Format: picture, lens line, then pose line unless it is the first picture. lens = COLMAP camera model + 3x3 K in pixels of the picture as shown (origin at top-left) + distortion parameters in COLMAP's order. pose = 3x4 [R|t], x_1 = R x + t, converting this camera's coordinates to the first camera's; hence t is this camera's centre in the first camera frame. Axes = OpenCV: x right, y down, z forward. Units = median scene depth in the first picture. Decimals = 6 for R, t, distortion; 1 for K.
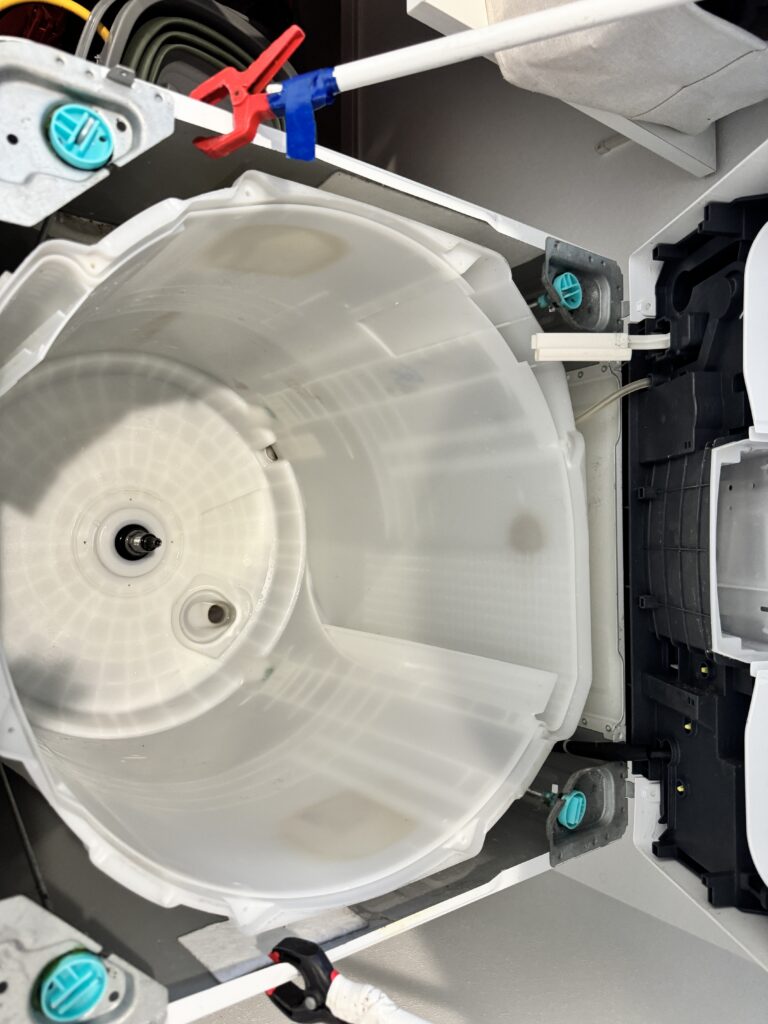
lens RADIAL K [[814.3, 0, 384.0], [0, 814.3, 512.0], [0, 0, 1]] dist [0.004182, 0.004111]
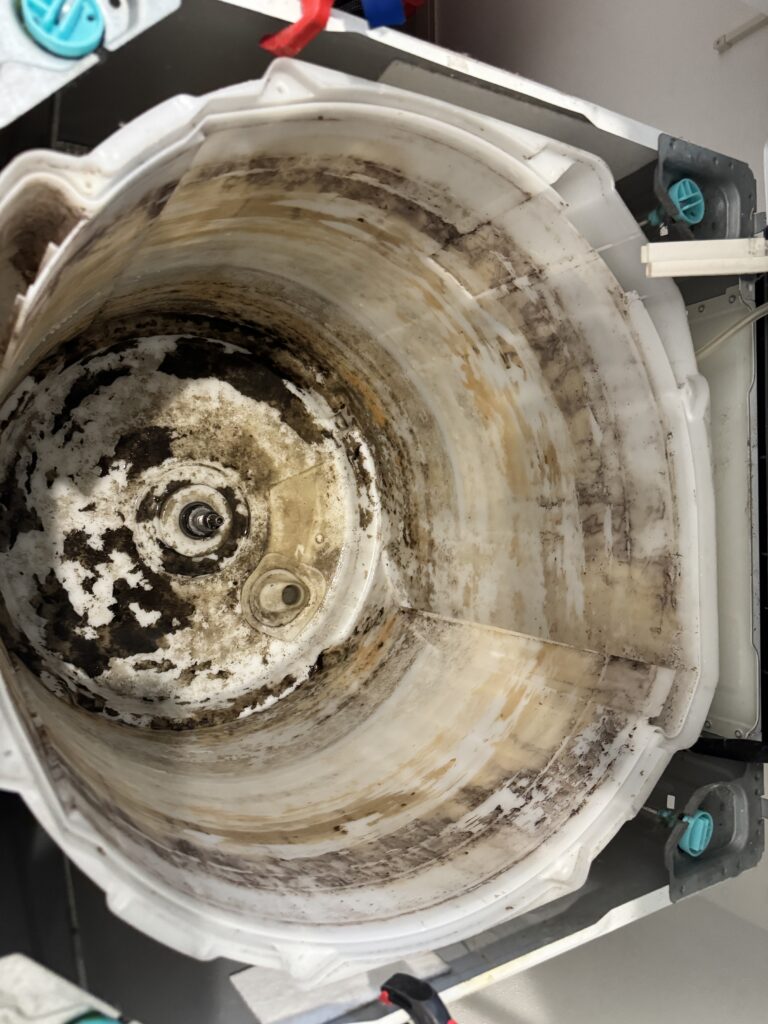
lens RADIAL K [[814.3, 0, 384.0], [0, 814.3, 512.0], [0, 0, 1]] dist [0.004182, 0.004111]
pose [[0.993193, -0.016752, -0.115271, 0.016078], [0.020501, 0.999296, 0.031419, 0.003804], [0.114664, -0.033568, 0.992837, 0.153422]]
